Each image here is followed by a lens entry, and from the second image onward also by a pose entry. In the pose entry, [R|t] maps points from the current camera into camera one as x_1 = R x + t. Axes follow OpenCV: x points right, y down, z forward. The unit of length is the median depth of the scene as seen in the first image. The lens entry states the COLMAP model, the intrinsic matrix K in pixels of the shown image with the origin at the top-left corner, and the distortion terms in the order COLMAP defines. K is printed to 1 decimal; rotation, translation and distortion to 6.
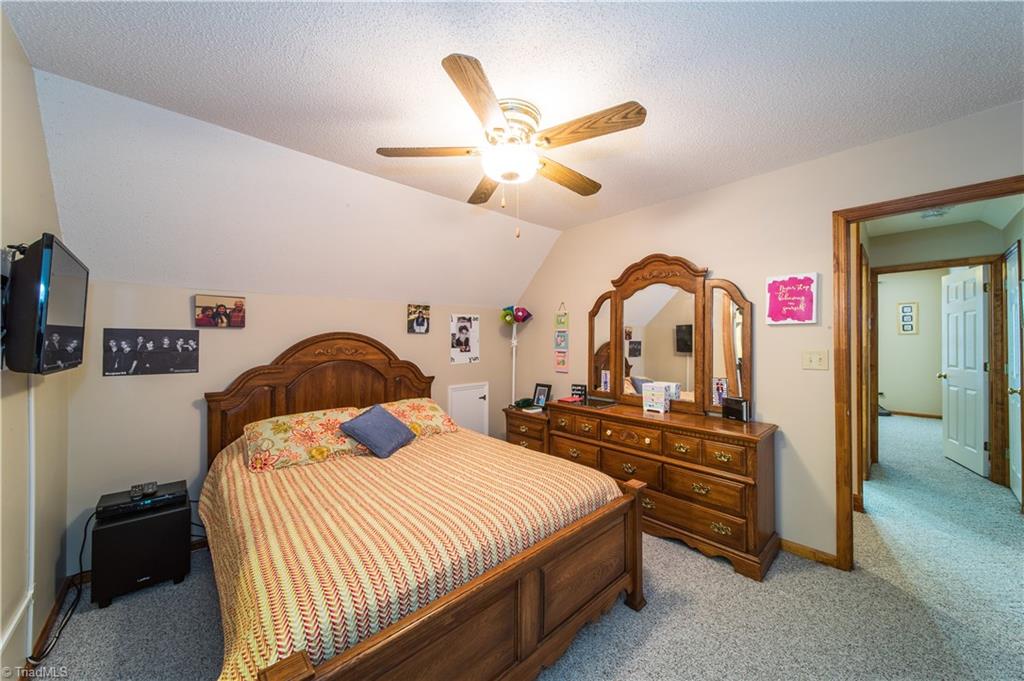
lens RADIAL K [[359.9, 0, 520.5], [0, 359.9, 335.2], [0, 0, 1]] dist [0.001146, -0.001303]
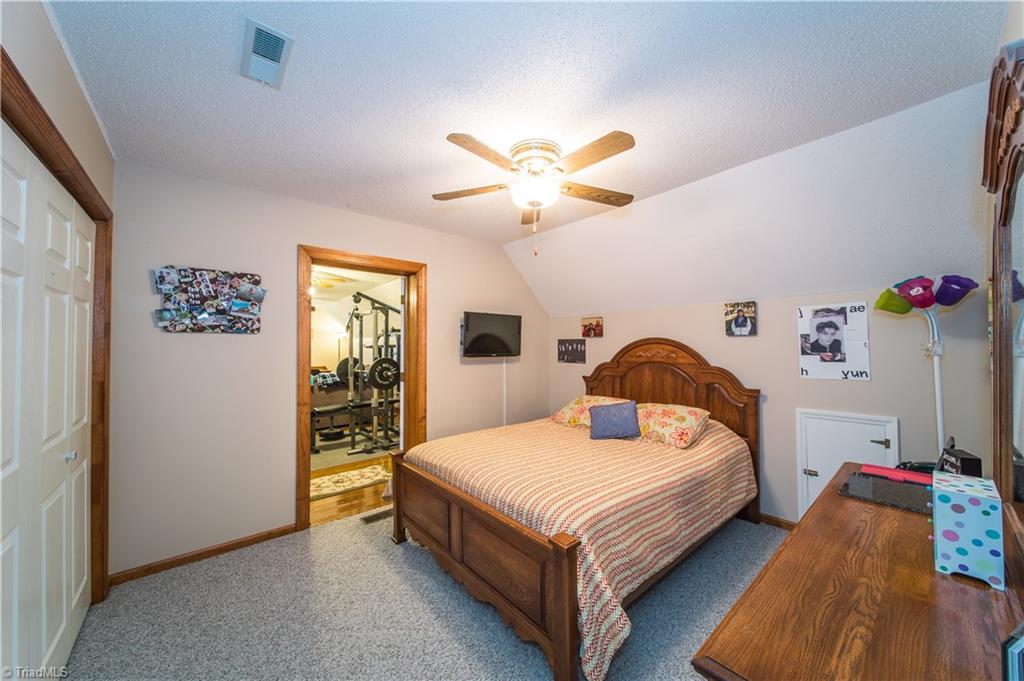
lens RADIAL K [[359.9, 0, 518.4], [0, 359.9, 340.0], [0, 0, 1]] dist [0.001146, -0.001303]
pose [[-0.028072, -0.015201, -0.999490, 0.582463], [0.017850, 0.999717, -0.015706, 0.008213], [0.999447, -0.018282, -0.027793, 0.512738]]
